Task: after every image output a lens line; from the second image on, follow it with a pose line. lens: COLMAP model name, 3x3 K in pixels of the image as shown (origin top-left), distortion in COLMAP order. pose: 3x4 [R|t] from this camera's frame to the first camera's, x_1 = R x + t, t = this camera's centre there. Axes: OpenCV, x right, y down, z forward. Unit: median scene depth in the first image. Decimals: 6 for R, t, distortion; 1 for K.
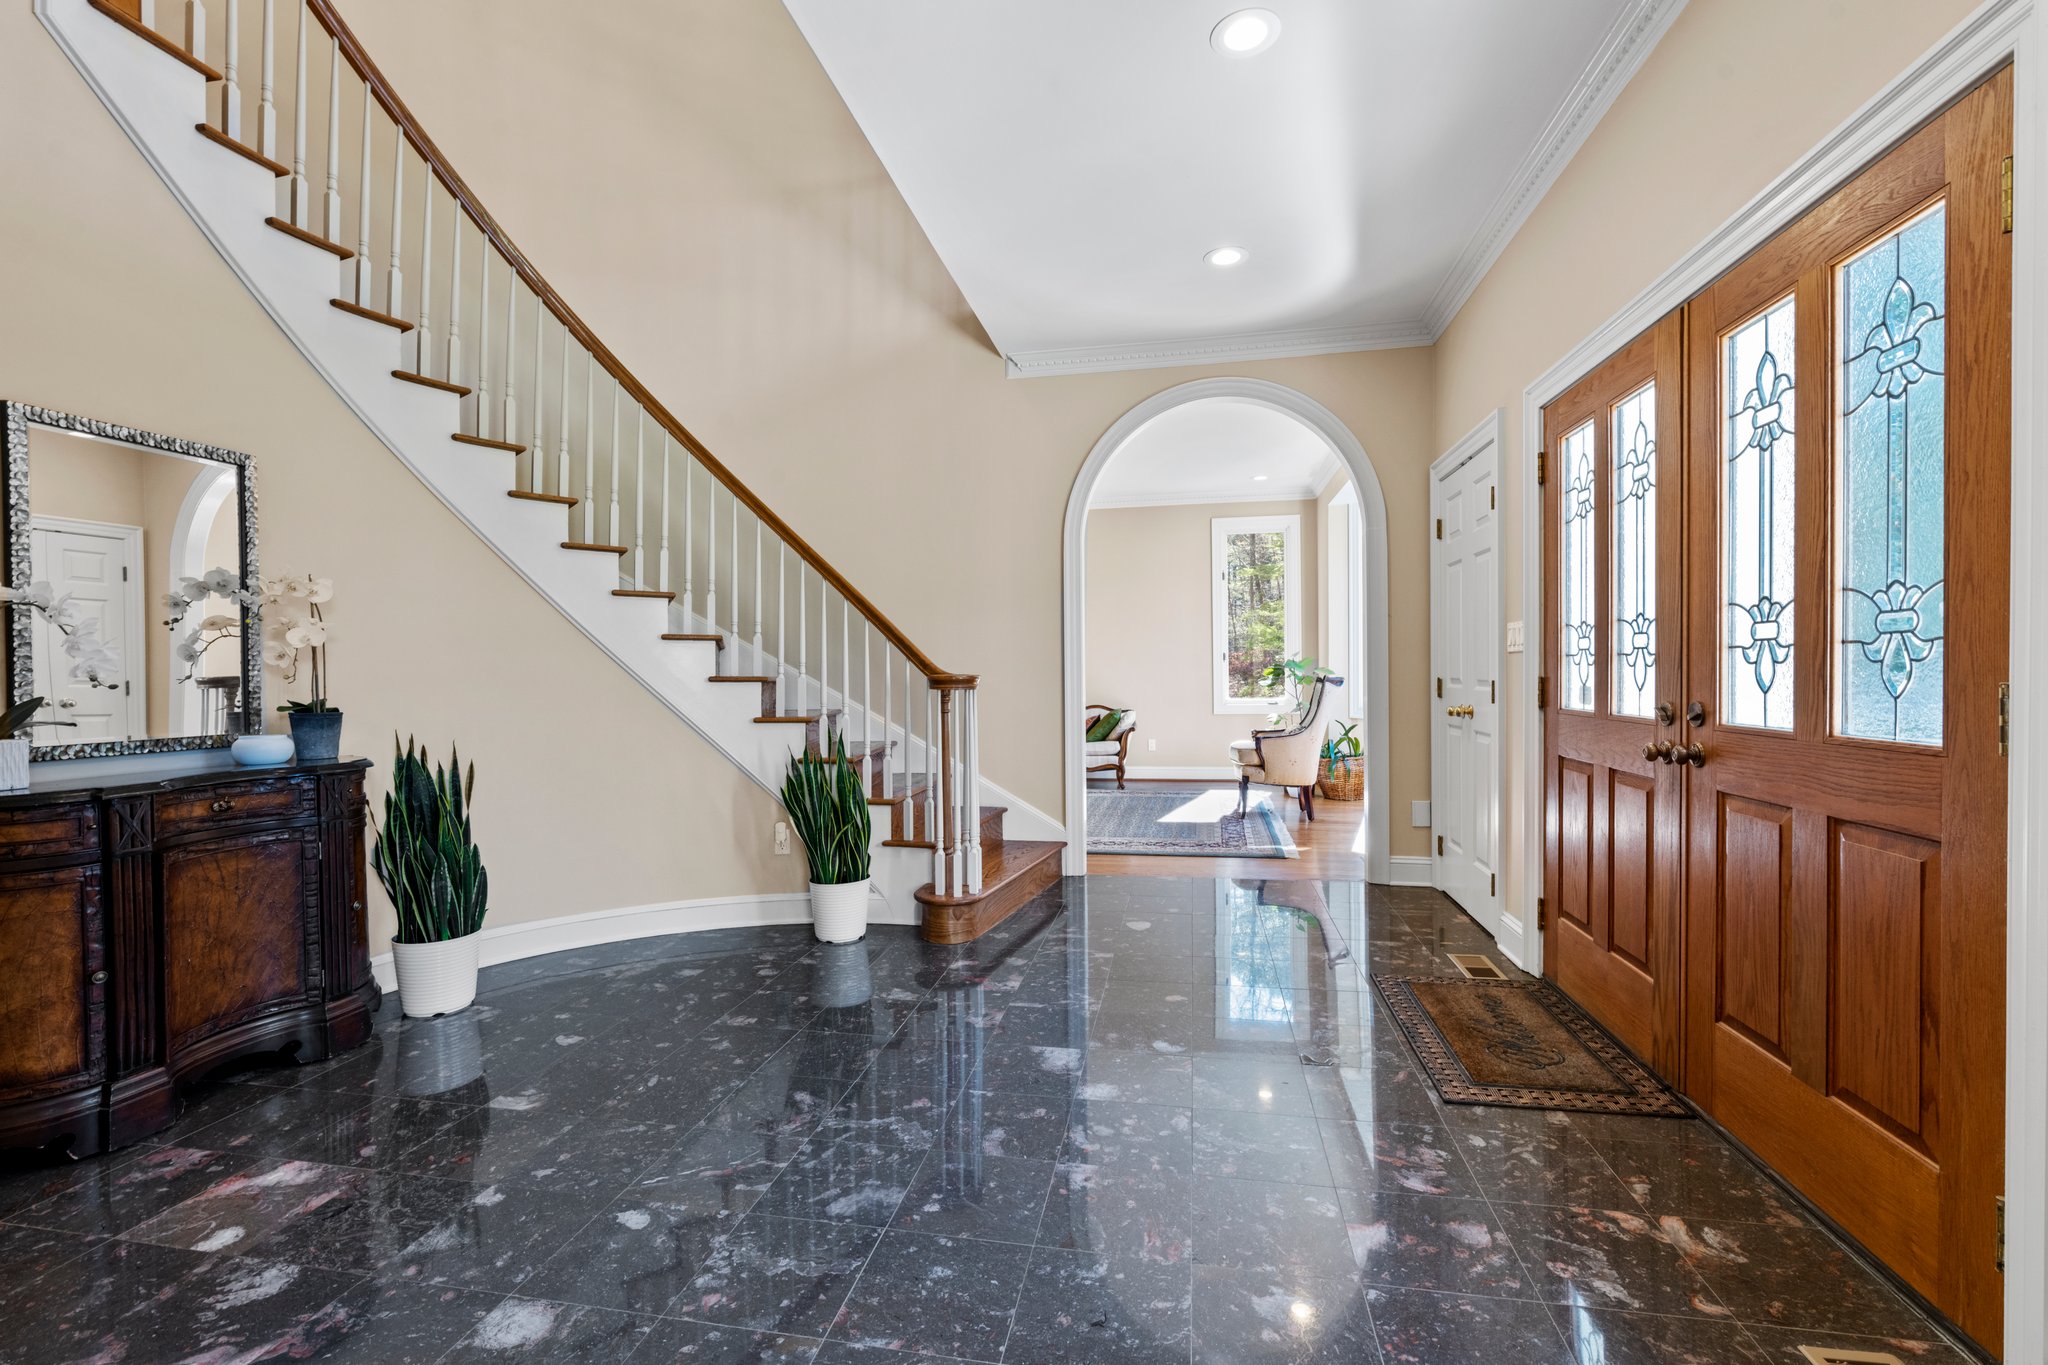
lens RADIAL K [[884.1, 0, 1020.9], [0, 884.1, 675.6], [0, 0, 1]] dist [-0.000318, 0.000438]
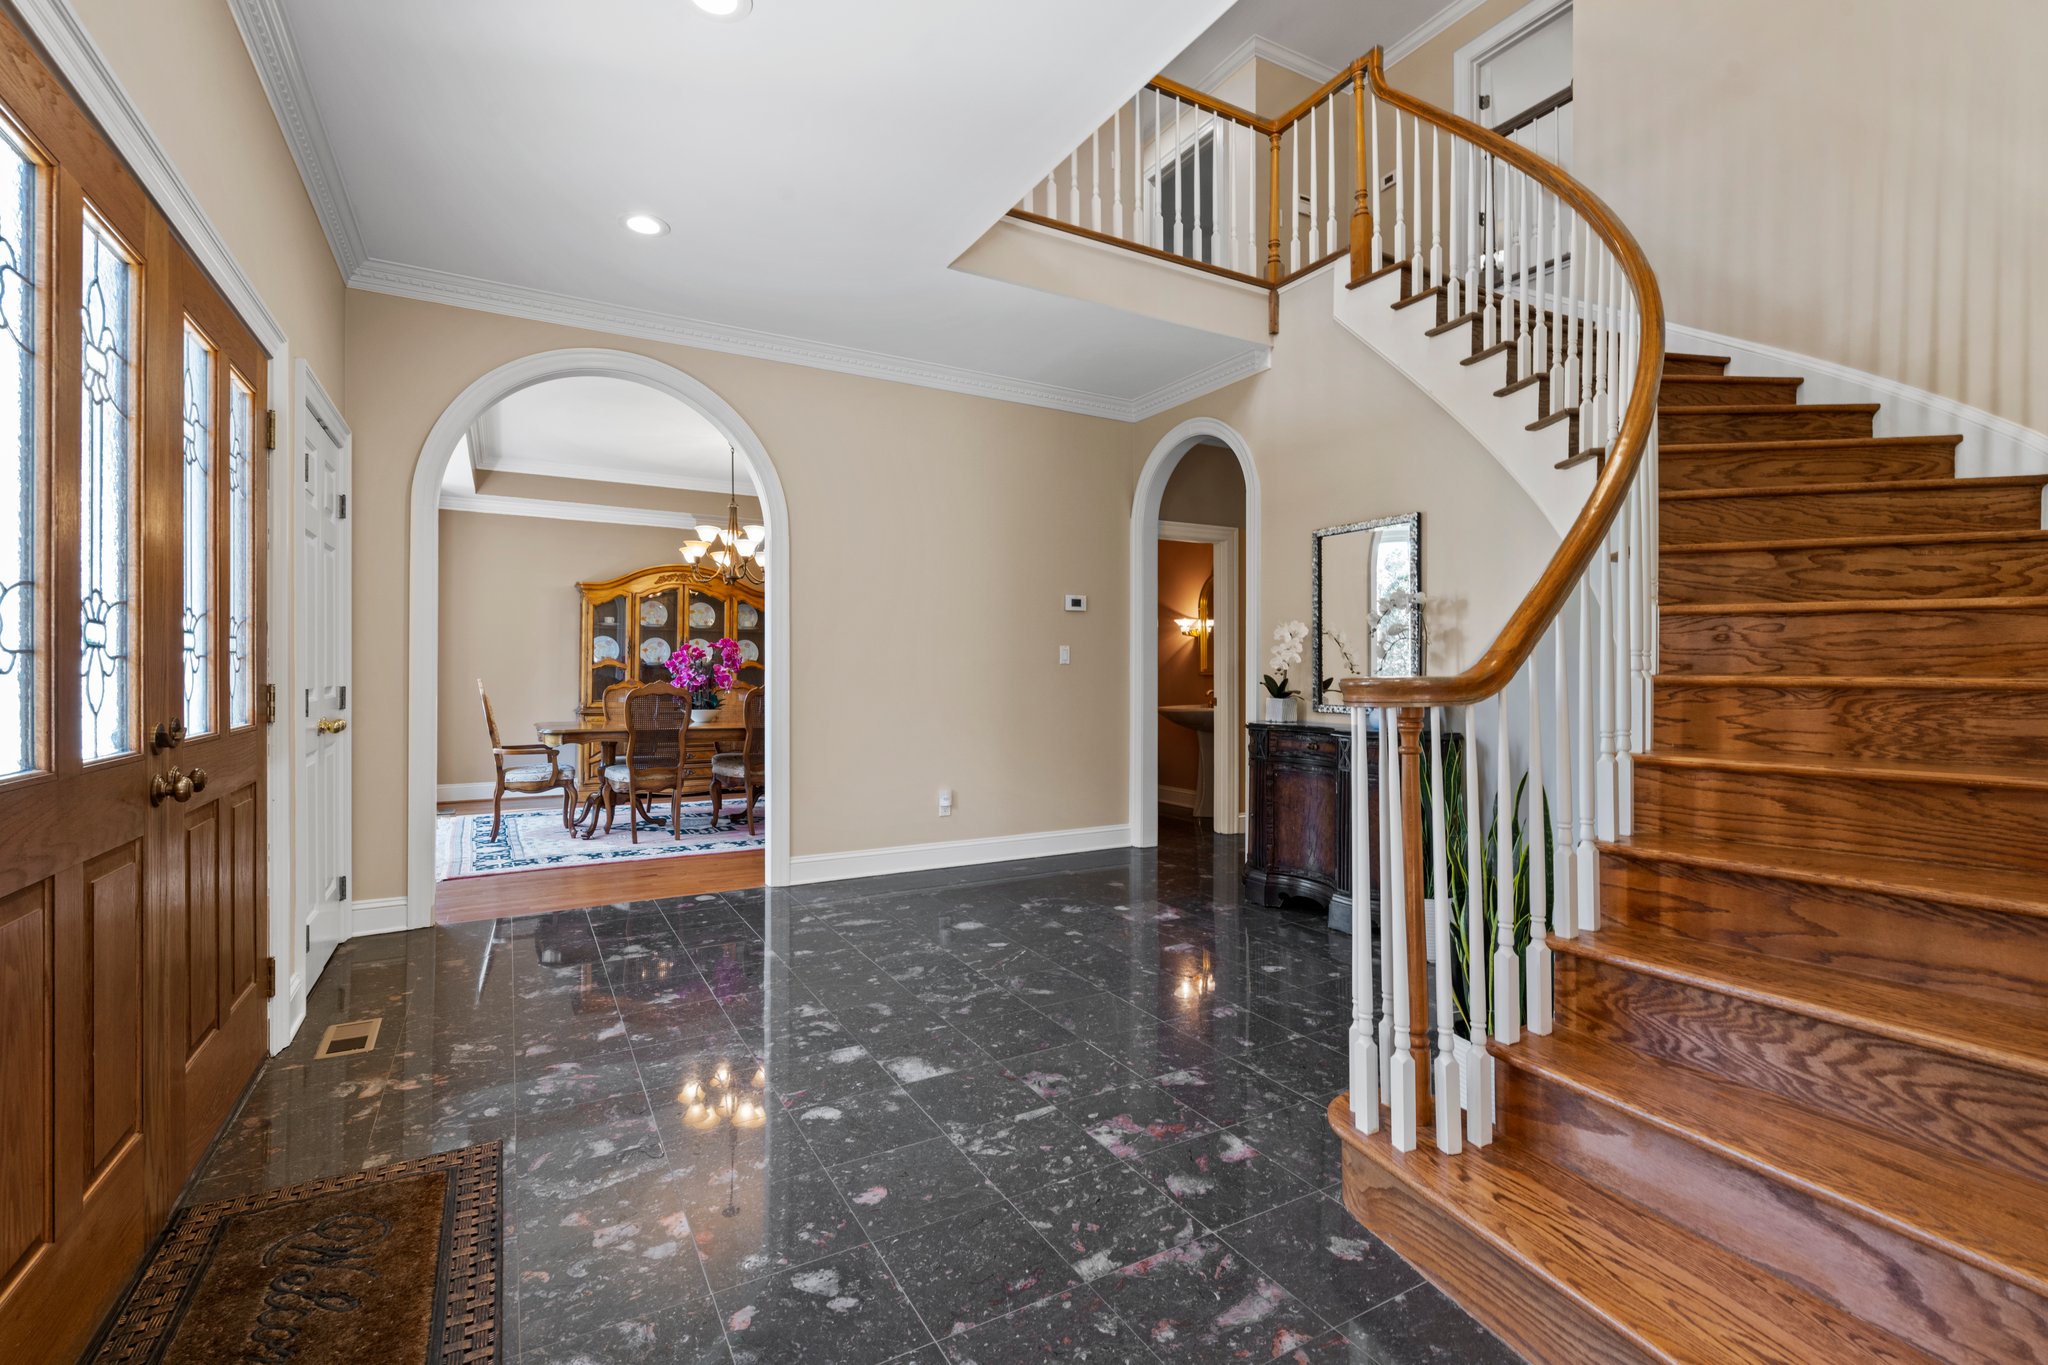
lens RADIAL K [[911.9, 0, 1016.0], [0, 911.9, 665.3], [0, 0, 1]] dist [0.000655, -0.000140]
pose [[-0.762272, 0.007633, -0.647211, 0.688370], [0.004478, 0.999969, 0.006519, -0.020591], [0.647241, 0.002071, -0.762283, 2.090470]]
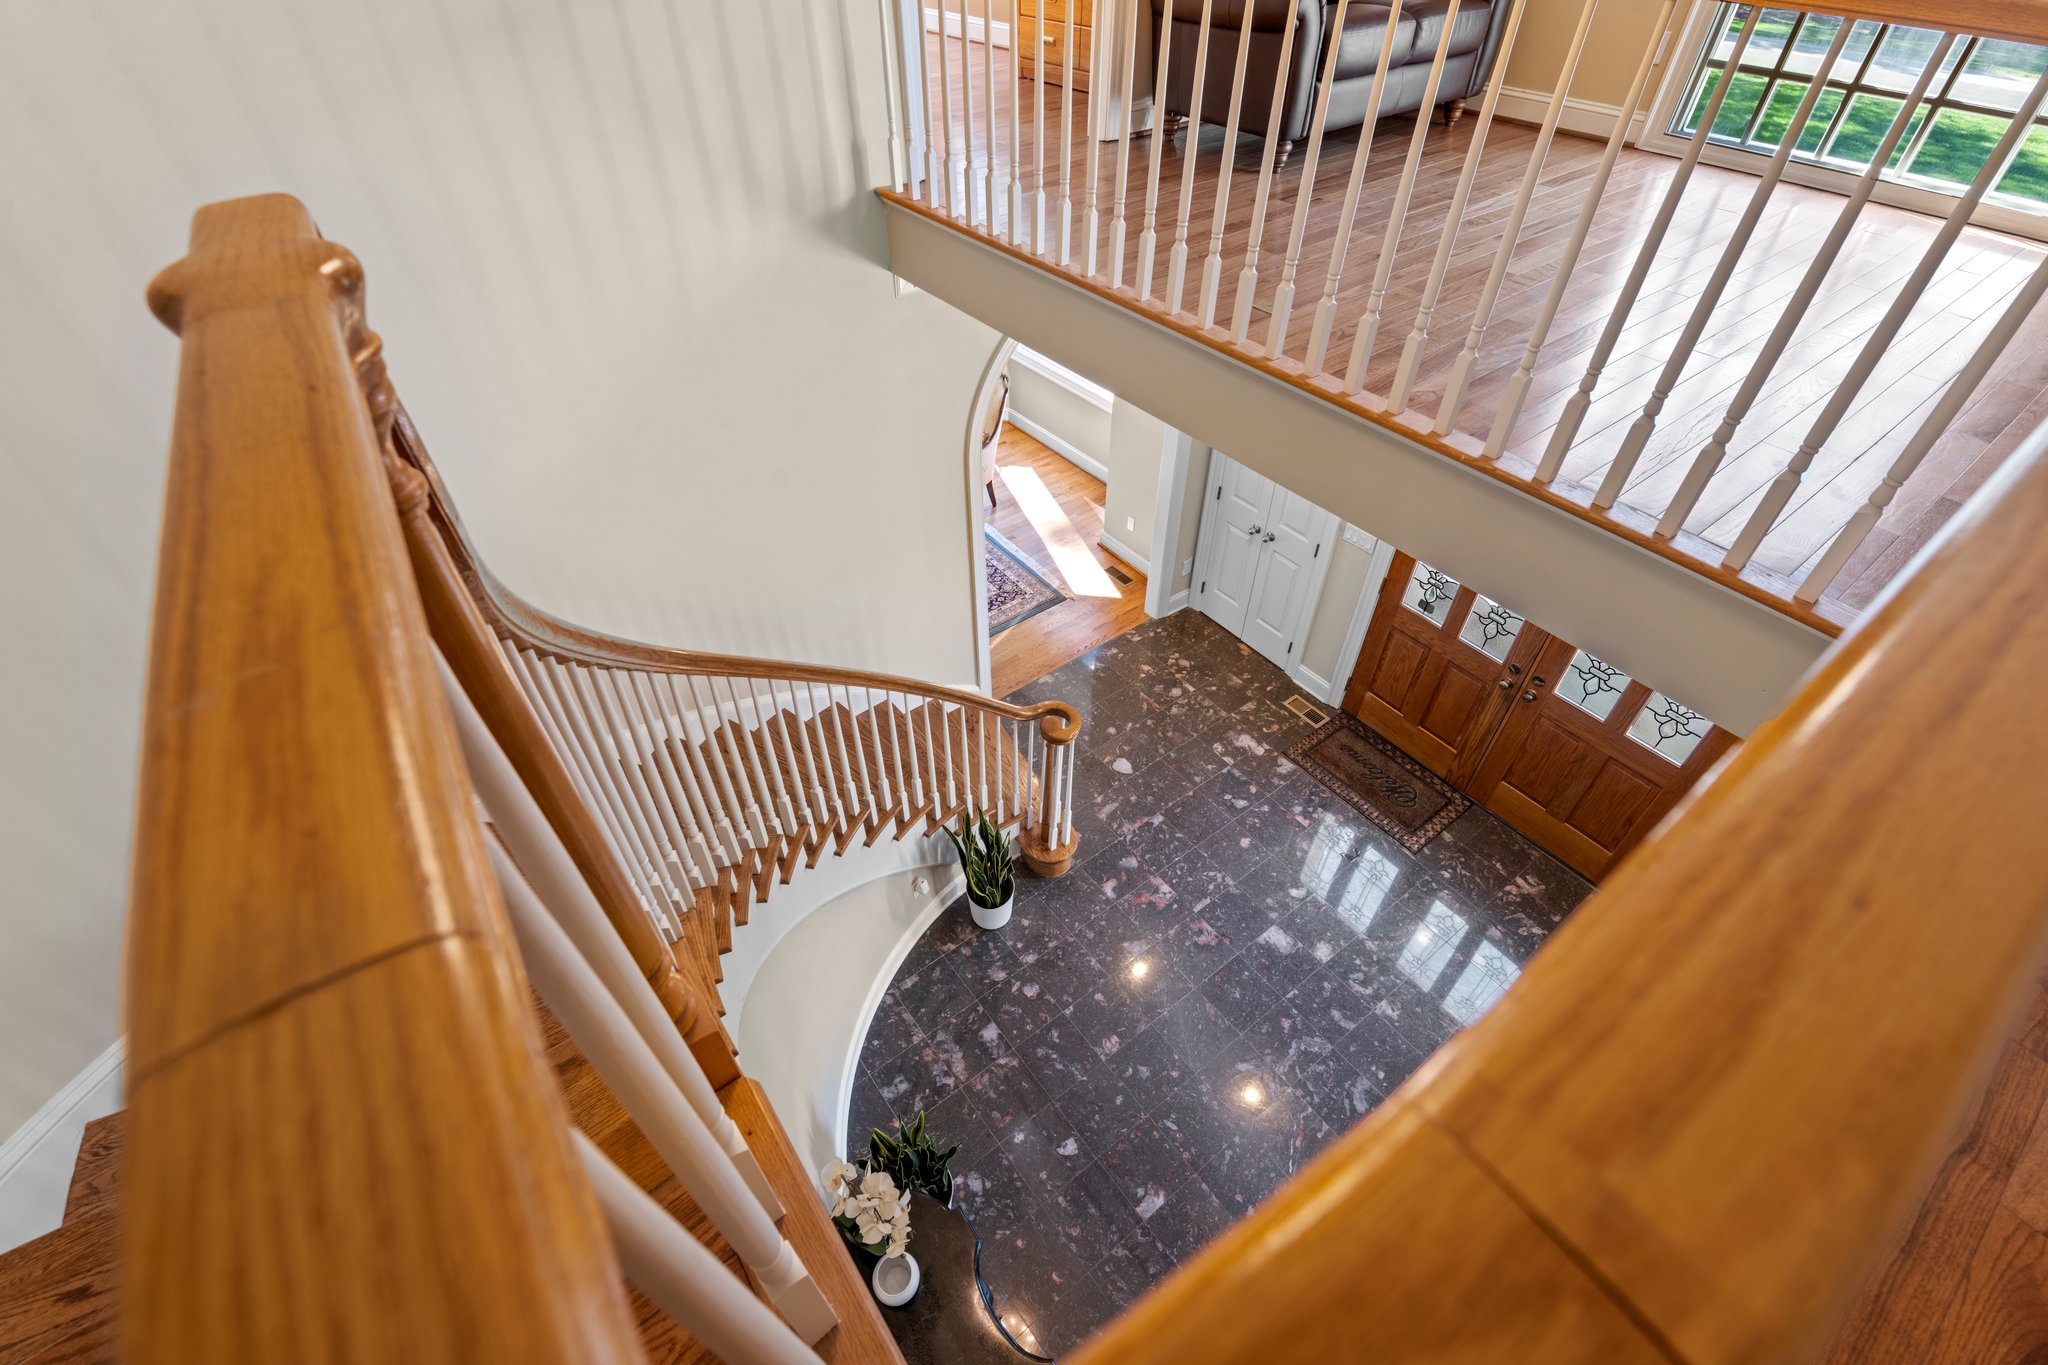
lens RADIAL K [[884.1, 0, 1020.9], [0, 884.1, 675.6], [0, 0, 1]] dist [-0.000318, 0.000438]
pose [[0.672966, -0.503350, 0.541992, -1.152071], [0.007626, 0.737428, 0.675383, -1.342917], [-0.739634, -0.450377, 0.500102, 0.830334]]
